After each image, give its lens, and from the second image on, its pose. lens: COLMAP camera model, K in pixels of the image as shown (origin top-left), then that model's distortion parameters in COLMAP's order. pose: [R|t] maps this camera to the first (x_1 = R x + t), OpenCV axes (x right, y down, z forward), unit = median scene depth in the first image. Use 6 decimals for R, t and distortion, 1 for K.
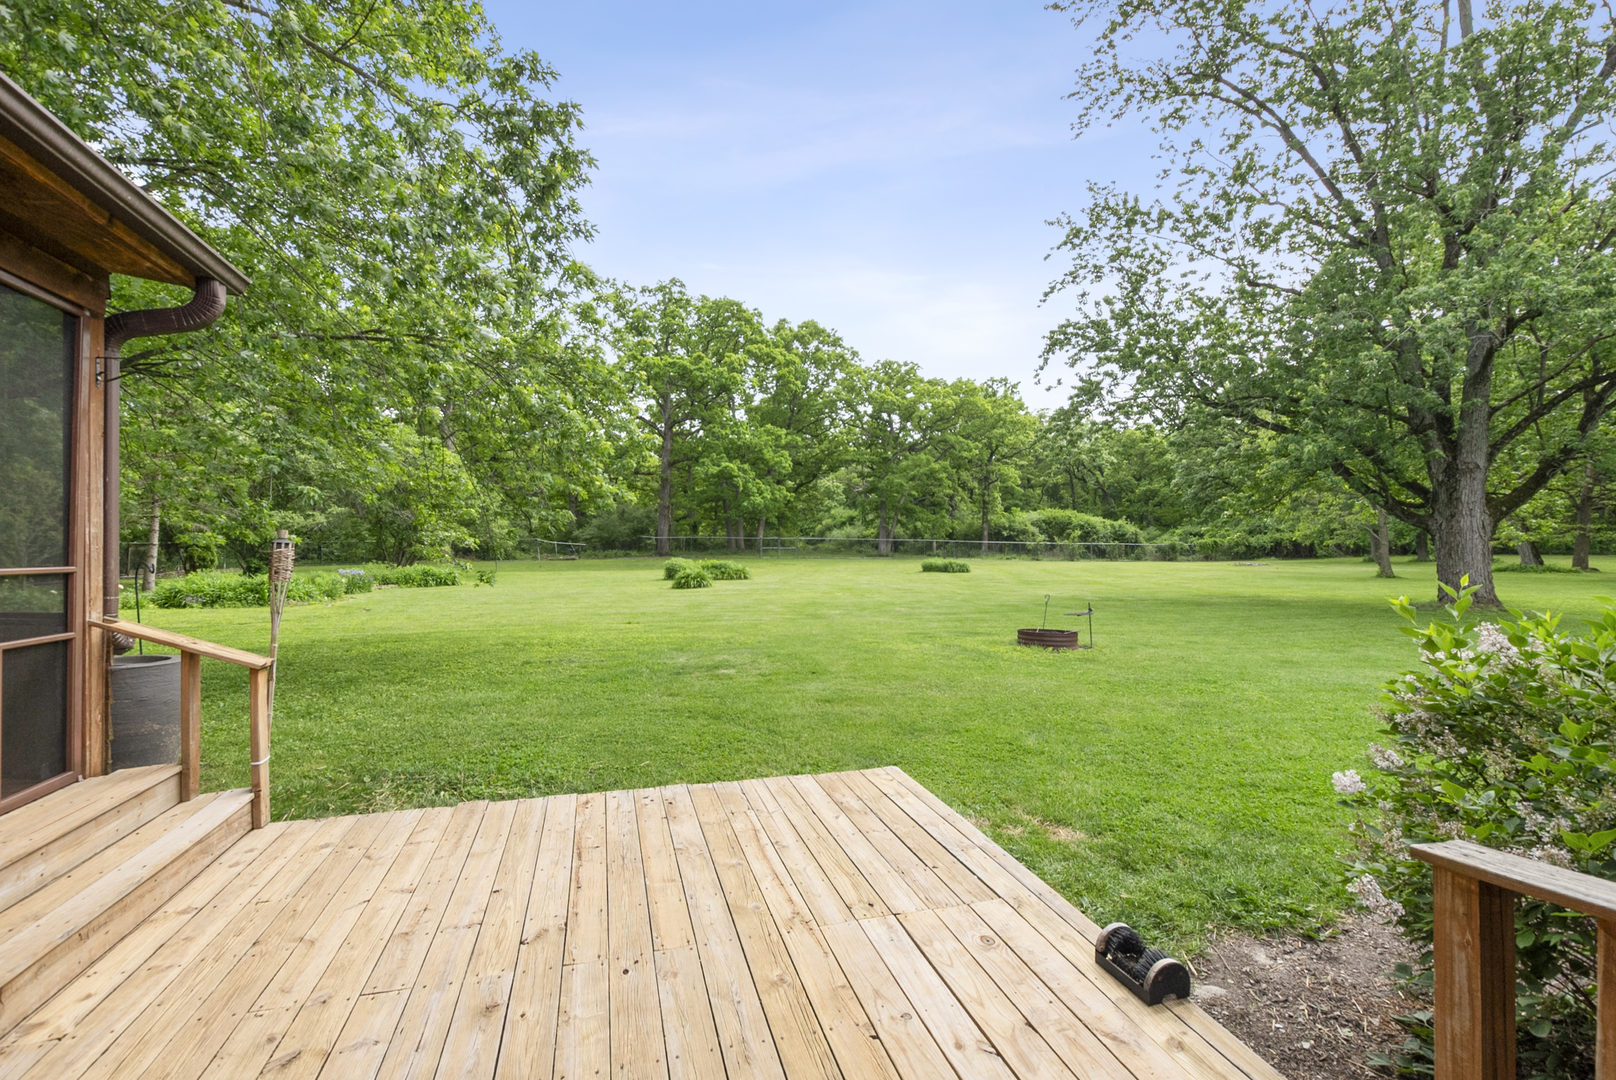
lens RADIAL K [[712.1, 0, 823.7], [0, 712.1, 544.6], [0, 0, 1]] dist [0.008804, -0.004777]
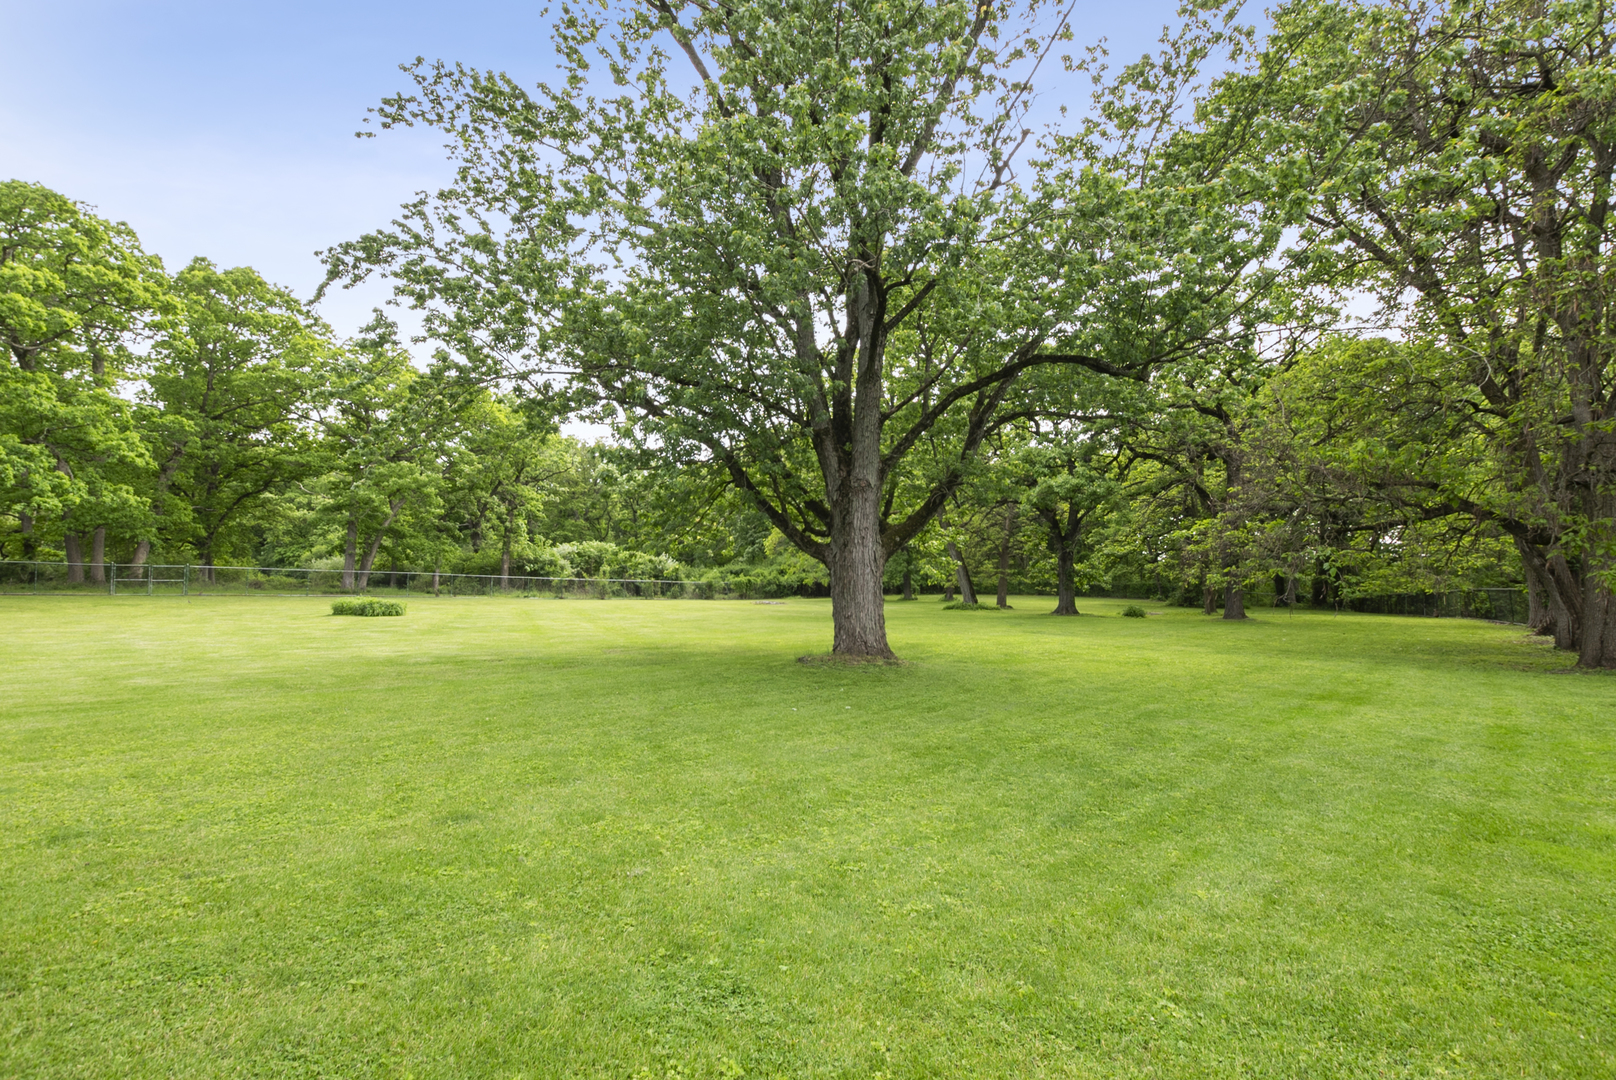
lens RADIAL K [[712.1, 0, 810.3], [0, 712.1, 544.7], [0, 0, 1]] dist [0.008804, -0.004777]
pose [[0.862773, 0.038613, 0.504116, 0.115100], [-0.012149, 0.998375, -0.055678, 0.001047], [-0.505446, 0.041913, 0.861840, 0.087138]]
